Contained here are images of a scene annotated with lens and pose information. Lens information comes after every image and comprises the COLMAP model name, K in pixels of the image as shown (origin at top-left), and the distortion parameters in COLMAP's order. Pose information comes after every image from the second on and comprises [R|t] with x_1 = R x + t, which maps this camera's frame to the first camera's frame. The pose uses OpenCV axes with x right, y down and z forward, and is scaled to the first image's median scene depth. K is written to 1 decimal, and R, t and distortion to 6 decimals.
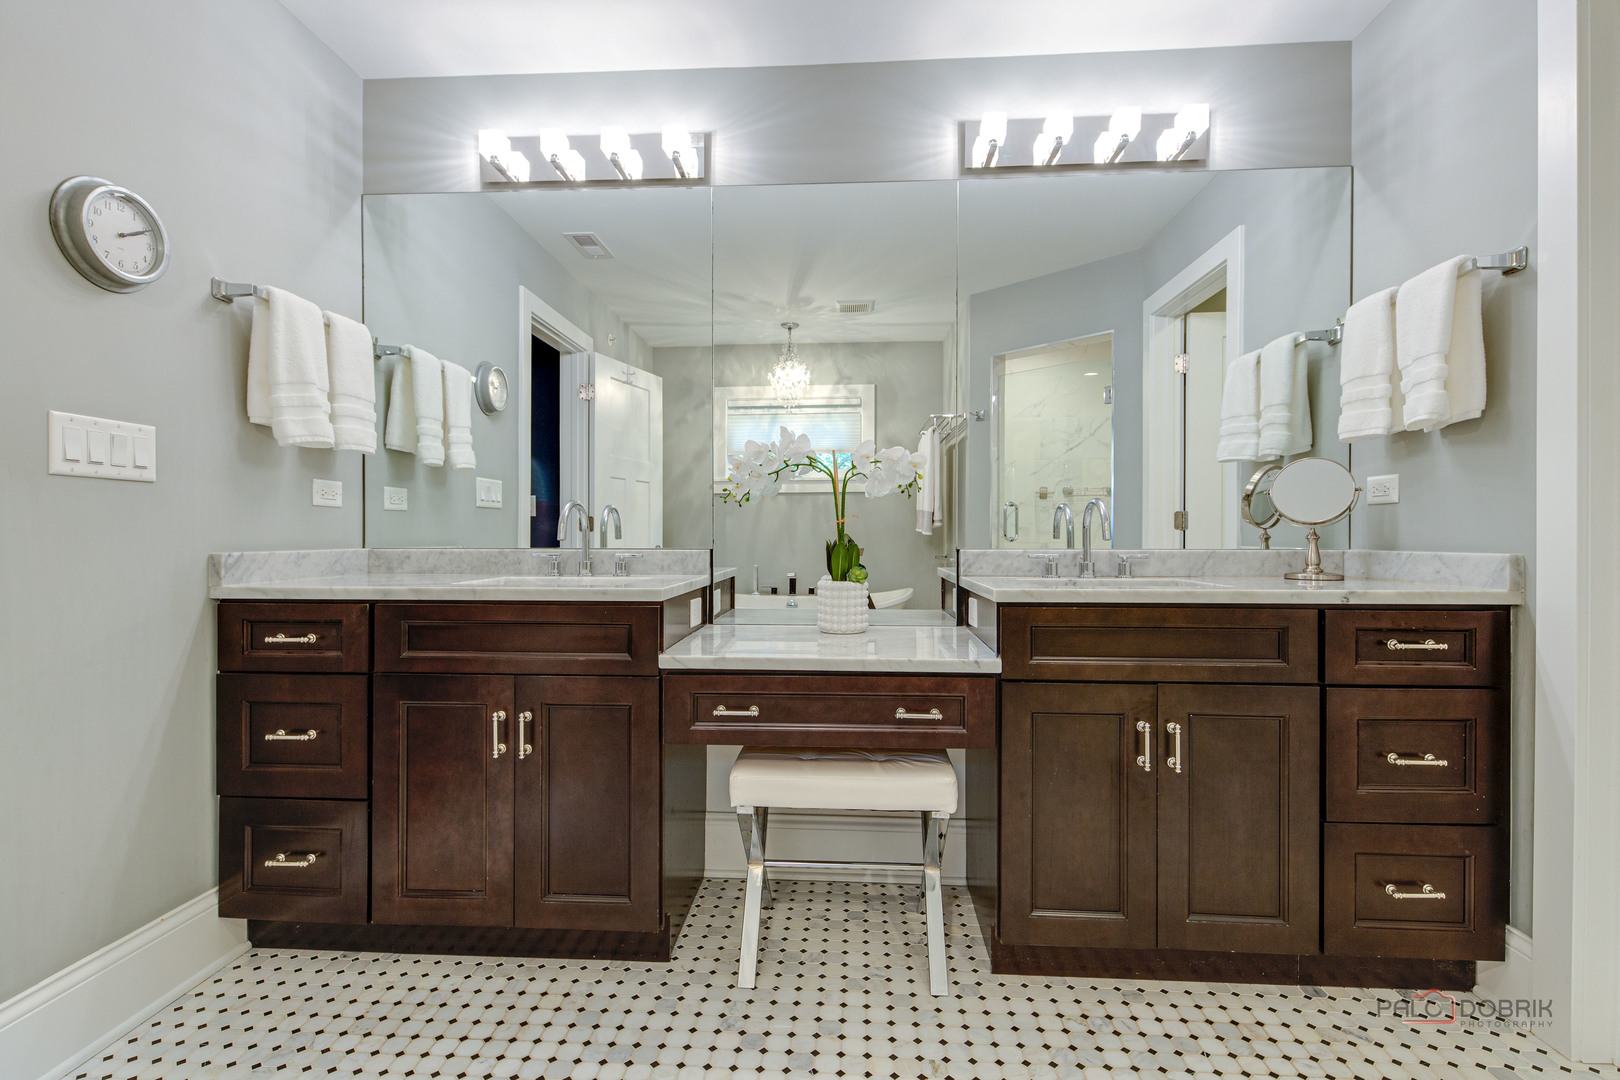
lens RADIAL K [[744.4, 0, 812.4], [0, 744.4, 538.6], [0, 0, 1]] dist [0.011501, -0.001392]
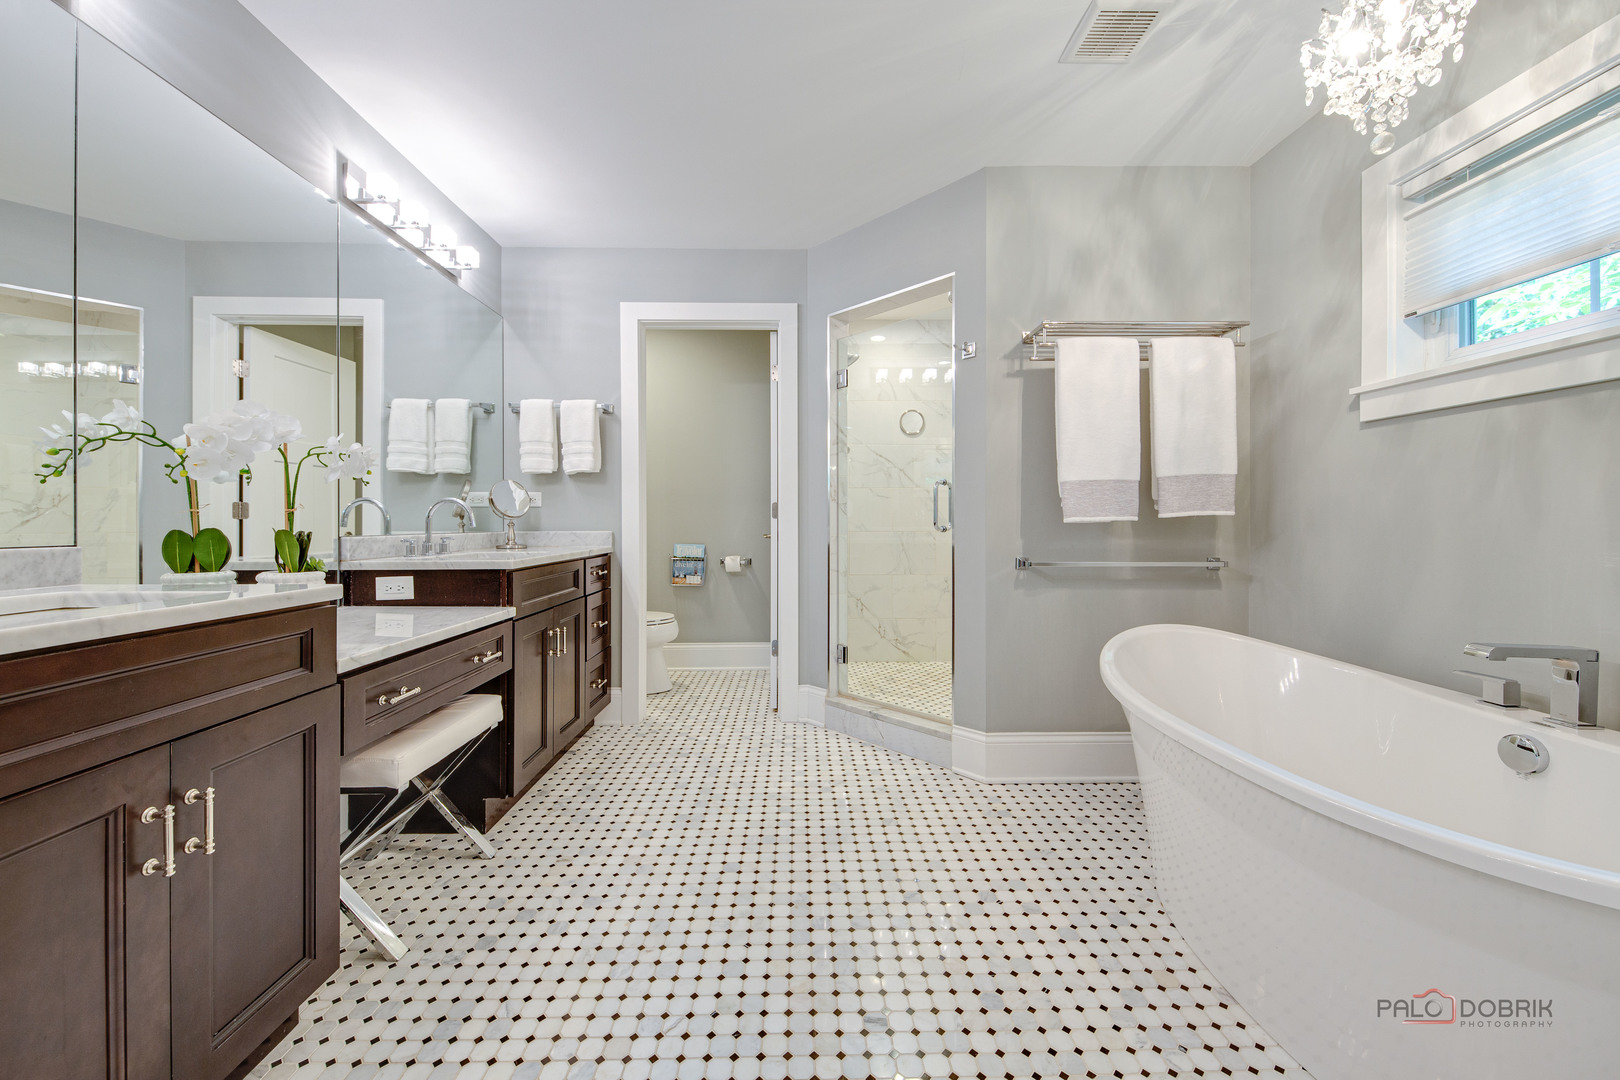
lens RADIAL K [[594.9, 0, 811.4], [0, 594.9, 527.9], [0, 0, 1]] dist [-0.001152, -0.000299]
pose [[-0.082939, -0.008389, 0.996519, -0.807471], [0.004658, 0.999950, 0.008806, -0.004147], [-0.996544, 0.005372, -0.082896, 0.413320]]
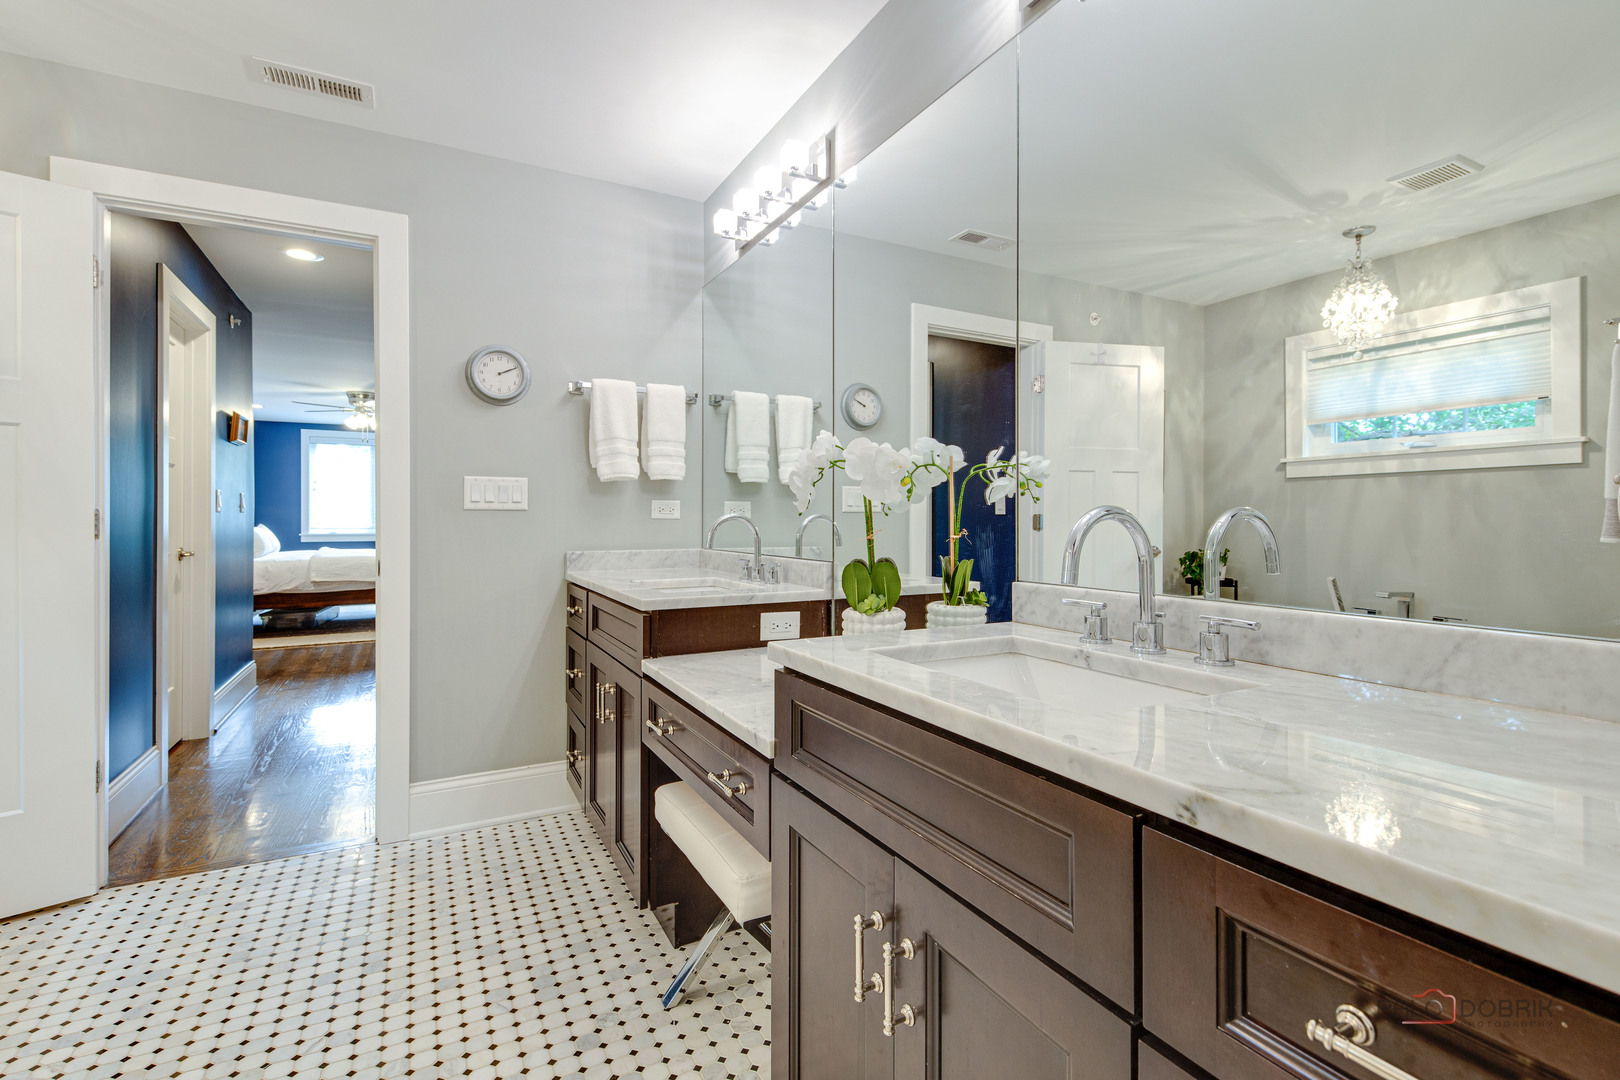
lens RADIAL K [[744.4, 0, 824.6], [0, 744.4, 511.0], [0, 0, 1]] dist [0.011501, -0.001392]
pose [[0.527372, -0.007573, -0.849601, 0.743814], [-0.003355, 0.999934, -0.010996, -0.045422], [0.849628, 0.008649, 0.527312, 0.540589]]
